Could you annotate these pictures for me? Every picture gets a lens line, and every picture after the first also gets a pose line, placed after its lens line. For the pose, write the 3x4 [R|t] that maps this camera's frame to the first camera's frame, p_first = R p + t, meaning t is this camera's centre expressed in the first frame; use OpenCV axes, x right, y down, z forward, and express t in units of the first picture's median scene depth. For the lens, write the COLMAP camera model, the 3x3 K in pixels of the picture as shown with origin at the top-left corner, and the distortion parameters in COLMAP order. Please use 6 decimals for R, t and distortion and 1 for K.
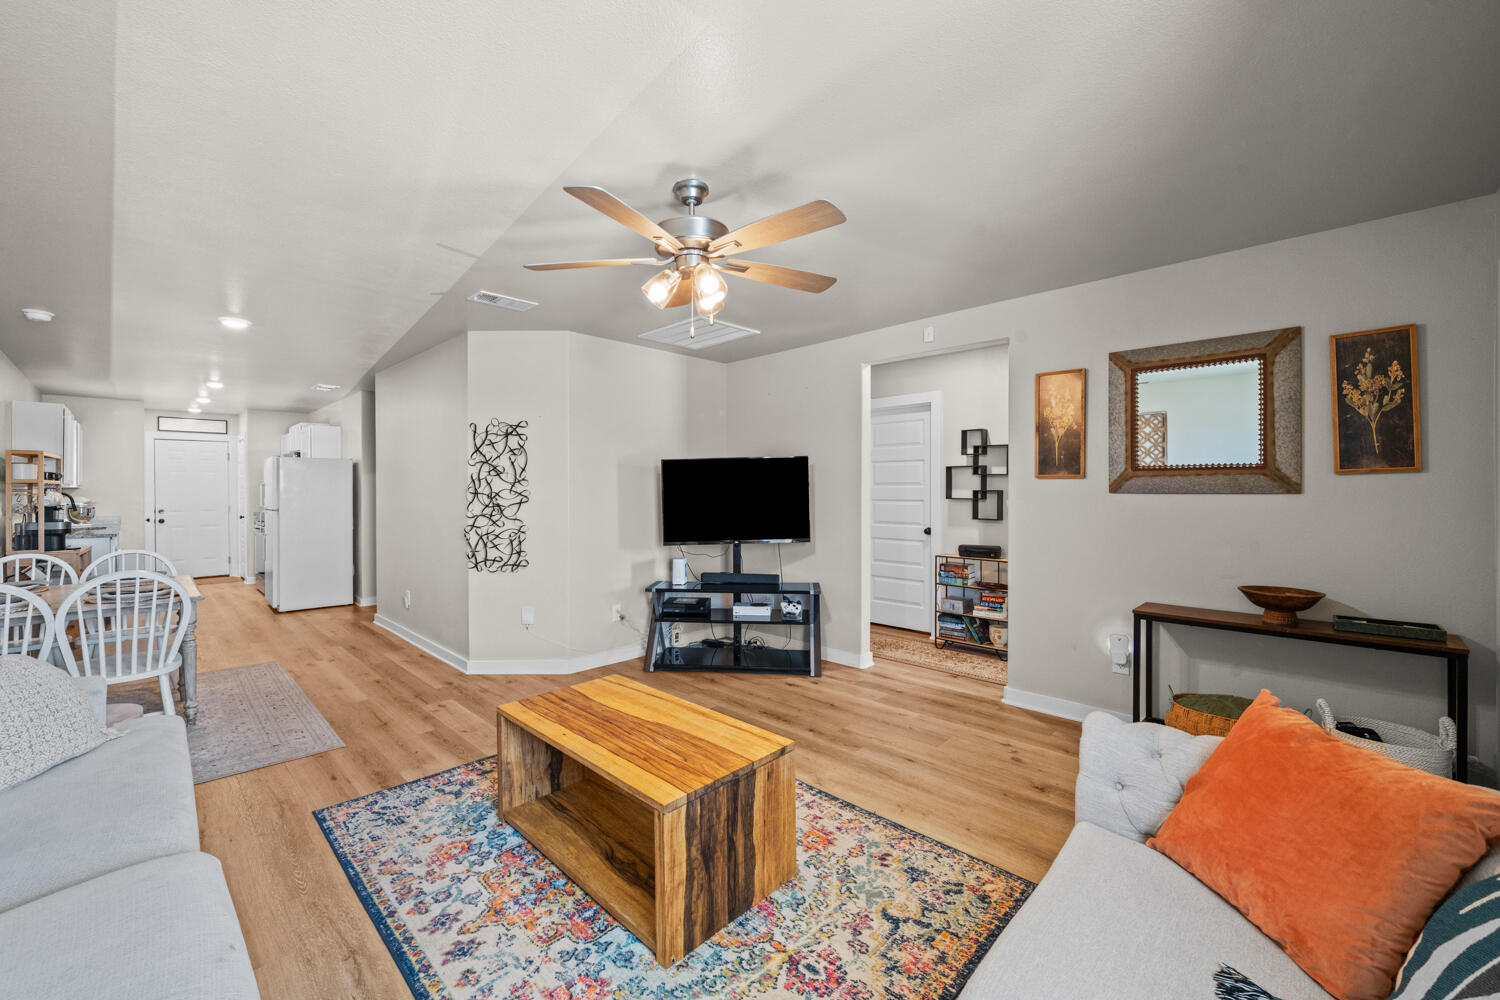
lens RADIAL K [[587.5, 0, 748.4], [0, 587.5, 491.2], [0, 0, 1]] dist [-0.000156, 0.000034]
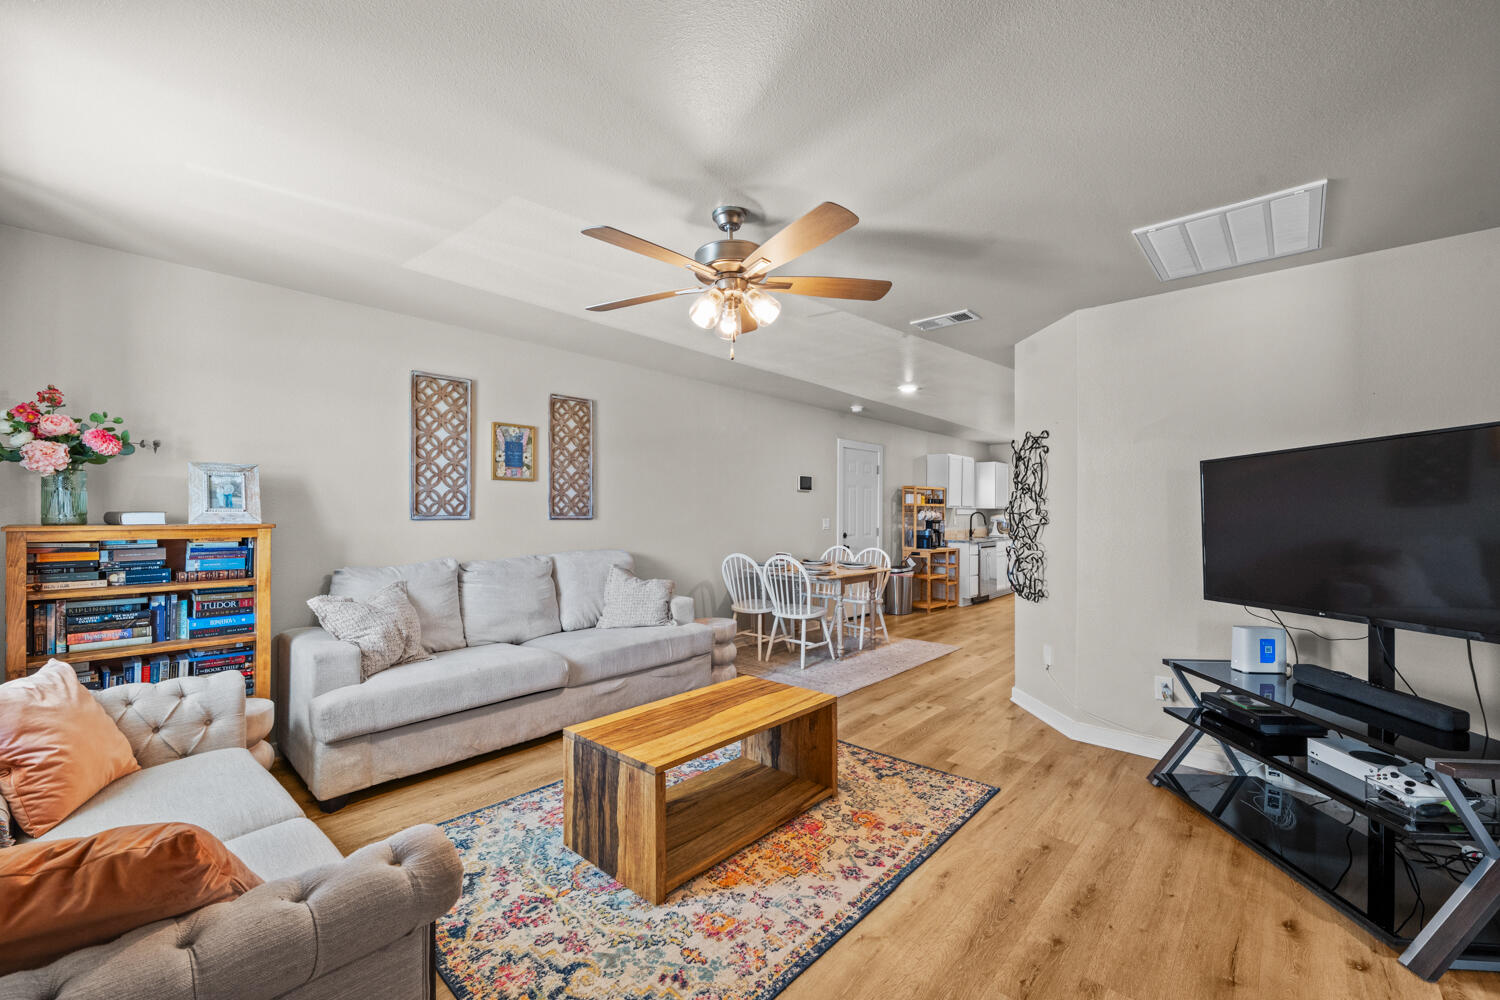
lens RADIAL K [[619.9, 0, 748.6], [0, 619.9, 513.2], [0, 0, 1]] dist [-0.001938, -0.000163]
pose [[0.038421, 0.004419, -0.999252, 1.003778], [-0.003459, 0.999985, 0.004289, 0.000669], [0.999256, 0.003292, 0.038436, 1.010962]]
